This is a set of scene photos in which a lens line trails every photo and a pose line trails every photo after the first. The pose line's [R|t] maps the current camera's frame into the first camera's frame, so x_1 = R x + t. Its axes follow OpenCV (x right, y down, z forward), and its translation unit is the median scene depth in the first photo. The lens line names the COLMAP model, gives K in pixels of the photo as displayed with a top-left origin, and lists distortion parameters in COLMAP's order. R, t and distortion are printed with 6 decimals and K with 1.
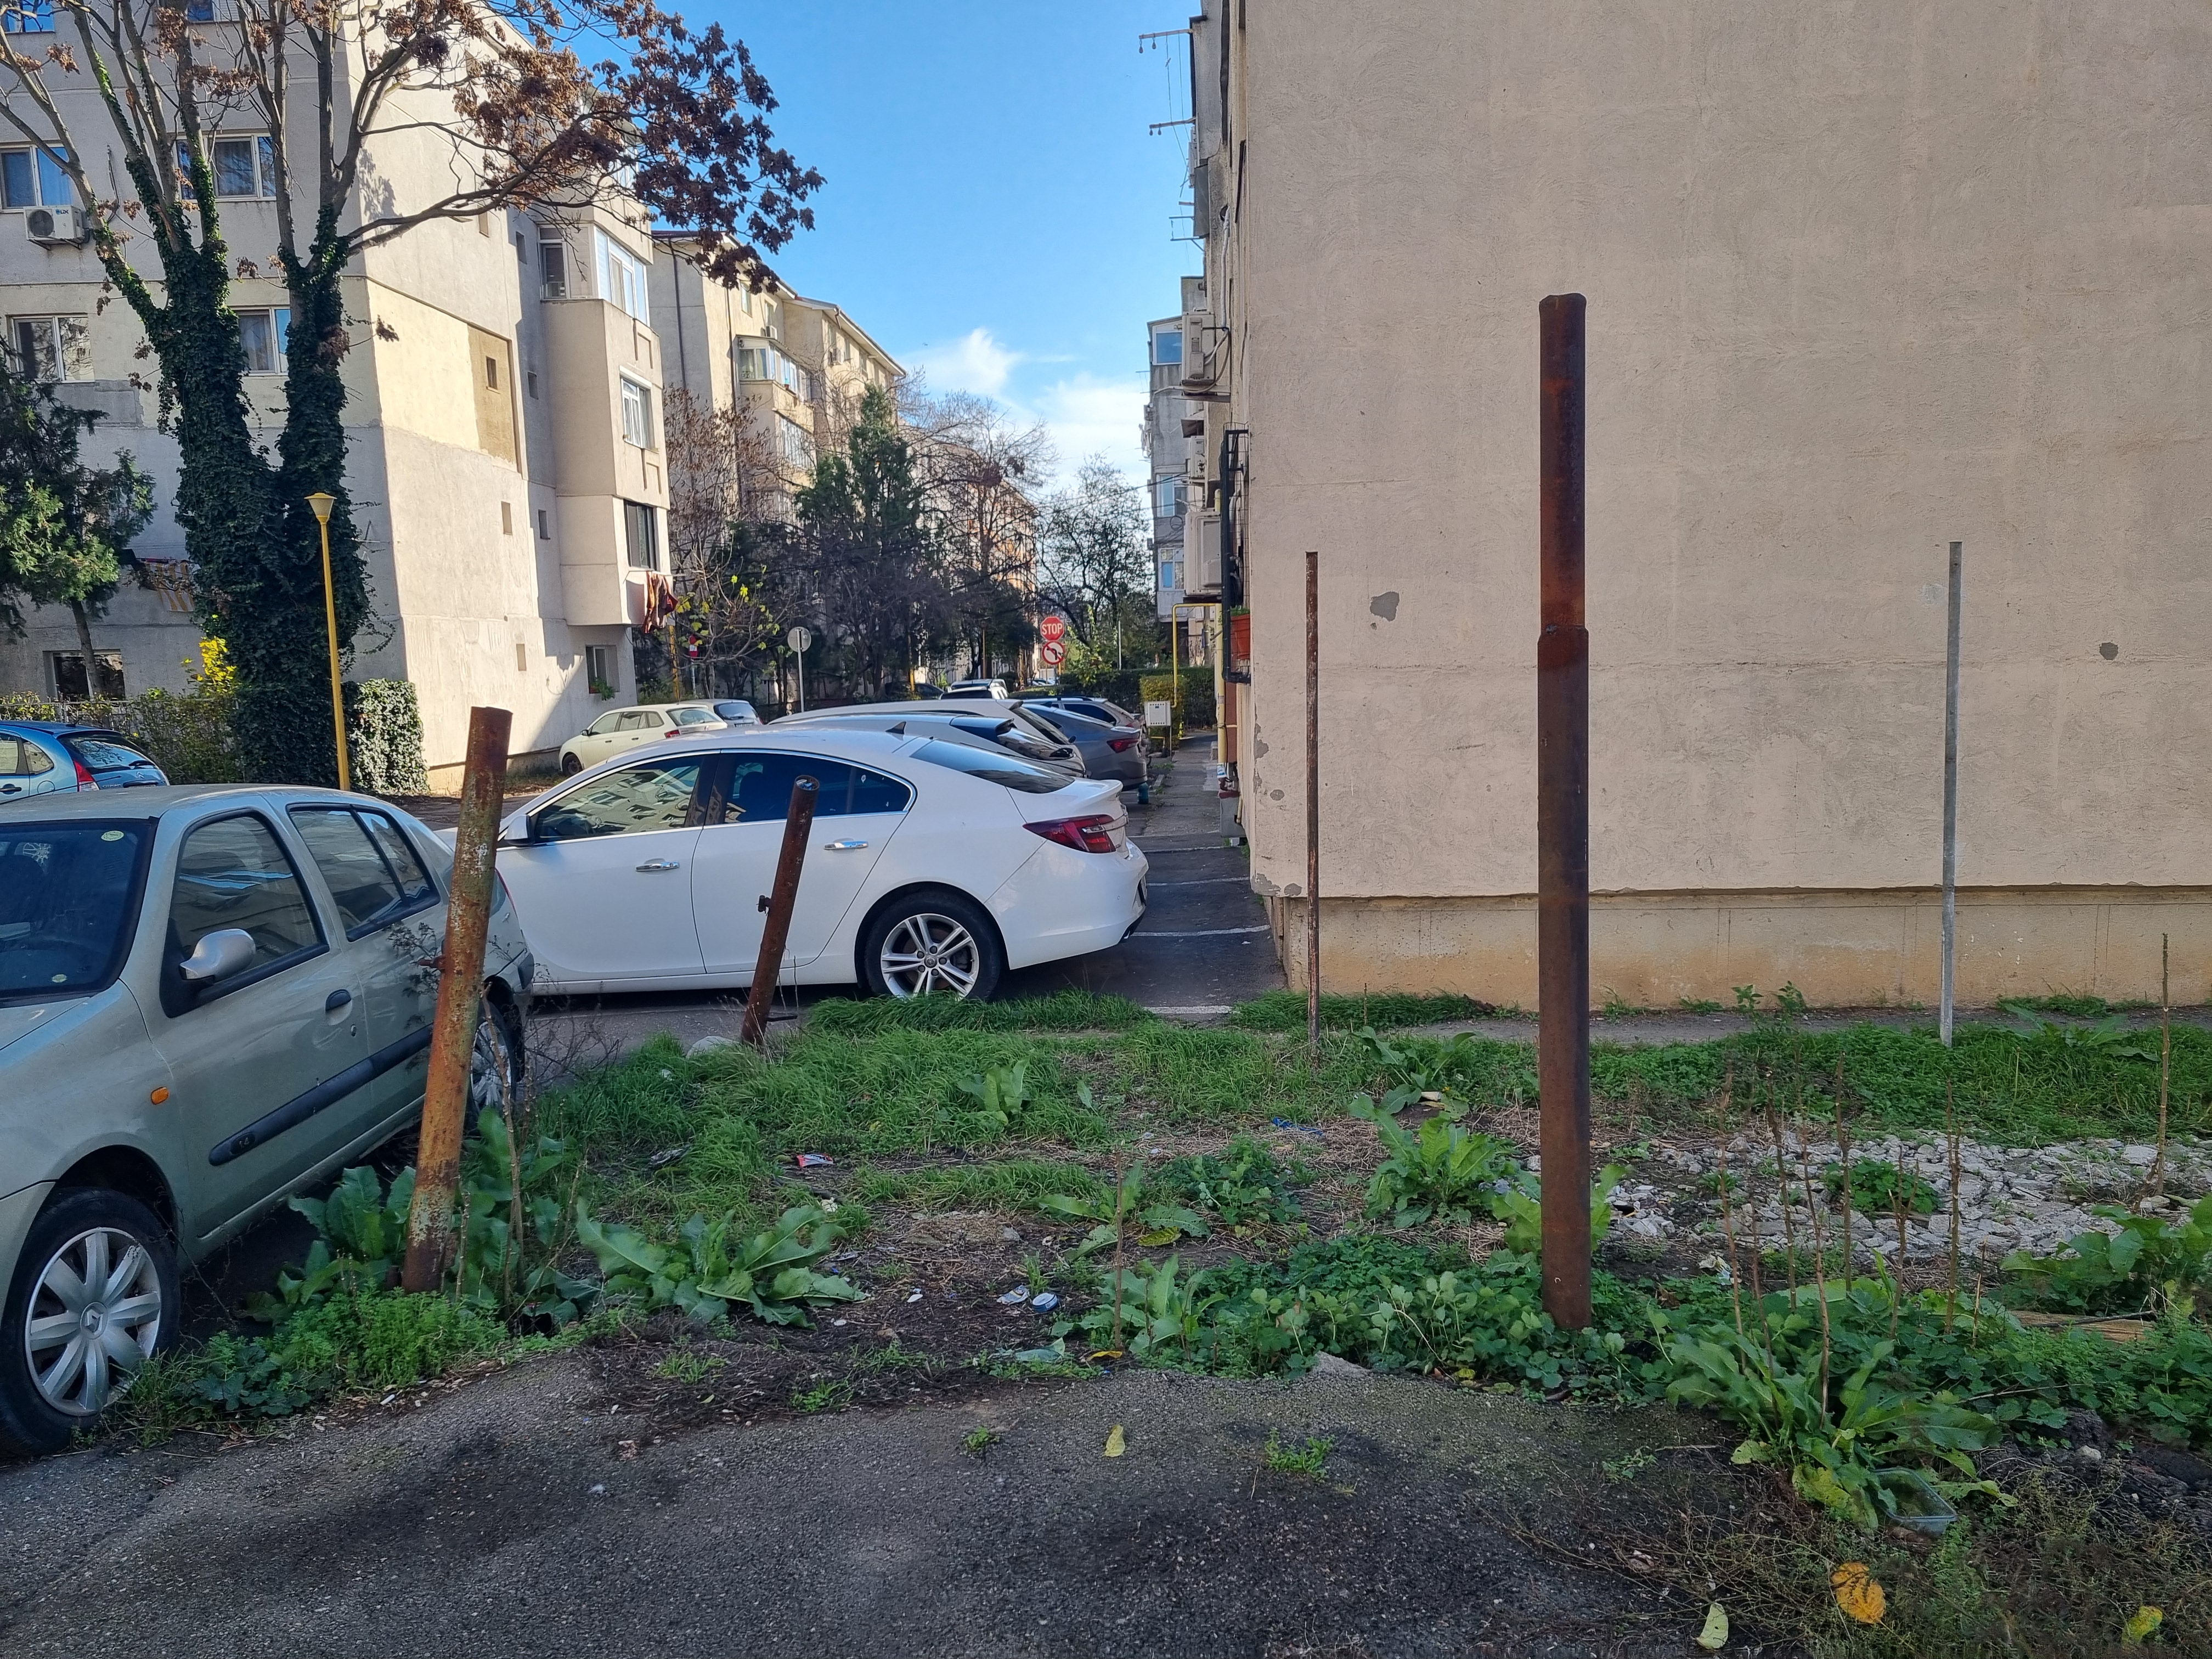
lens RADIAL K [[1654.2, 0, 1093.4], [0, 1654.2, 859.5], [0, 0, 1]] dist [0.064537, -0.036366]
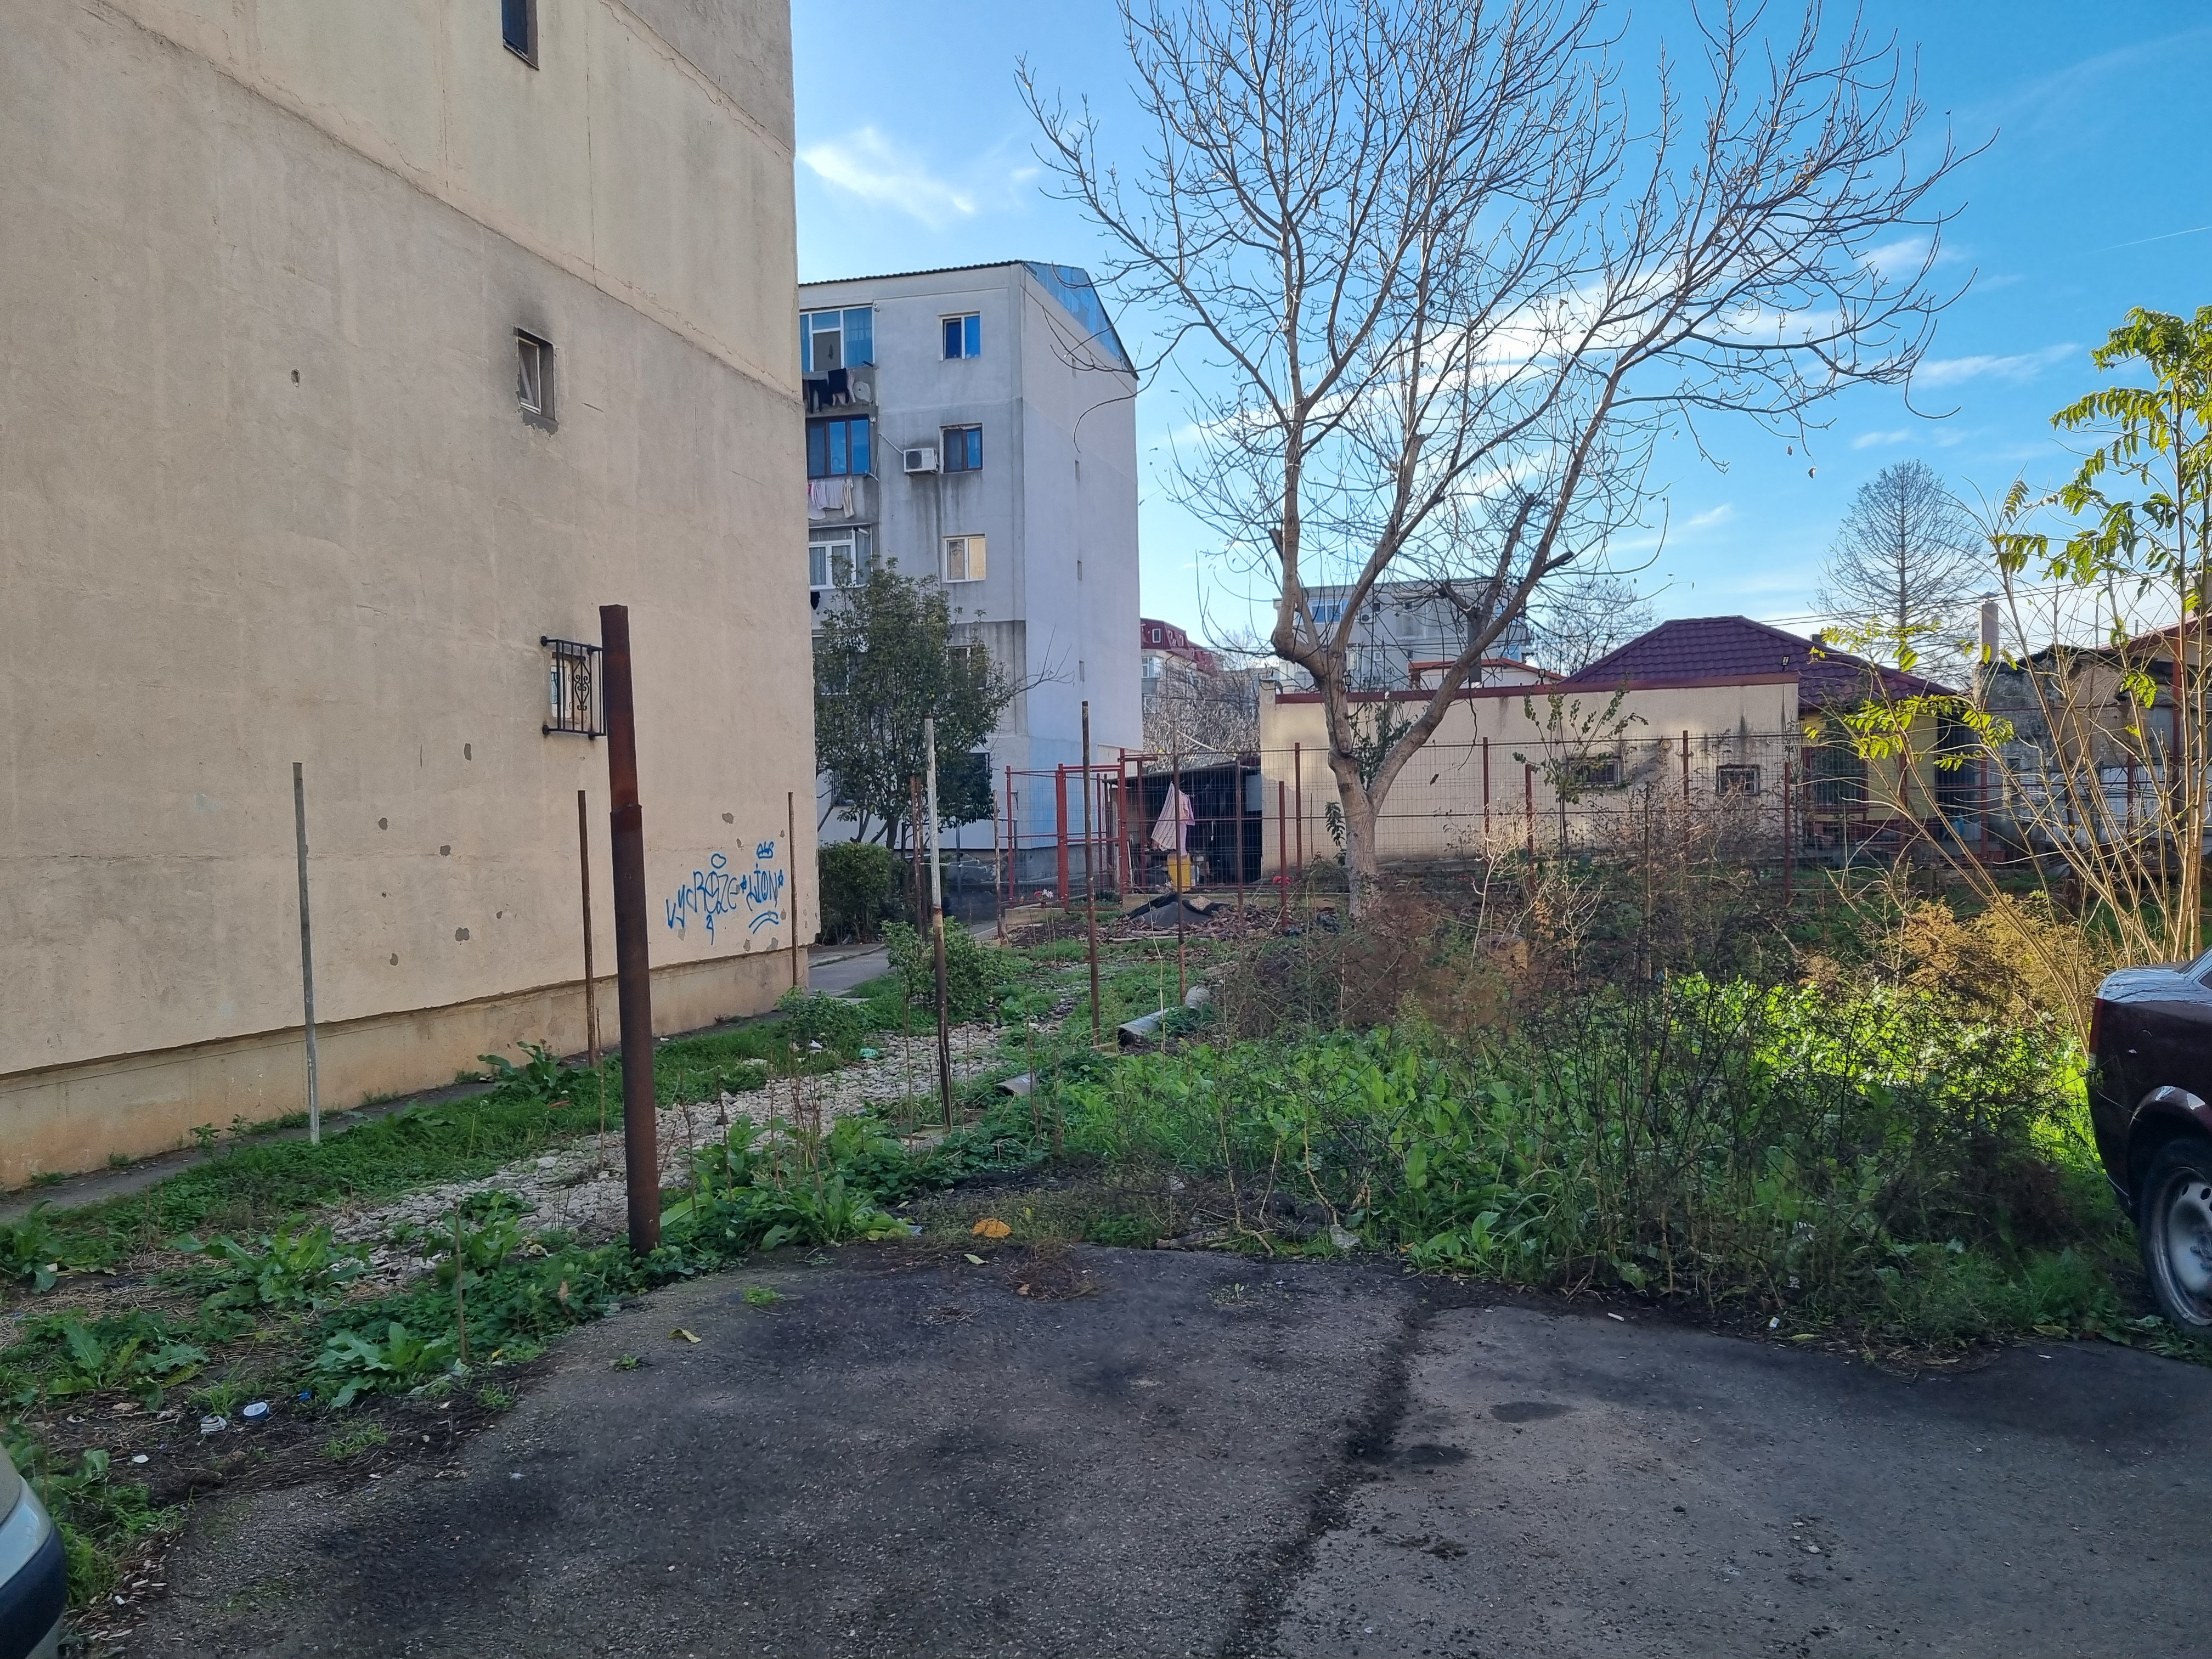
lens RADIAL K [[1690.5, 0, 1086.8], [0, 1690.5, 853.1], [0, 0, 1]] dist [0.055340, -0.034551]
pose [[0.207046, 0.006355, 0.978311, -0.601422], [0.134529, 0.990295, -0.034904, 0.010986], [-0.969038, 0.138837, 0.204182, 0.117282]]
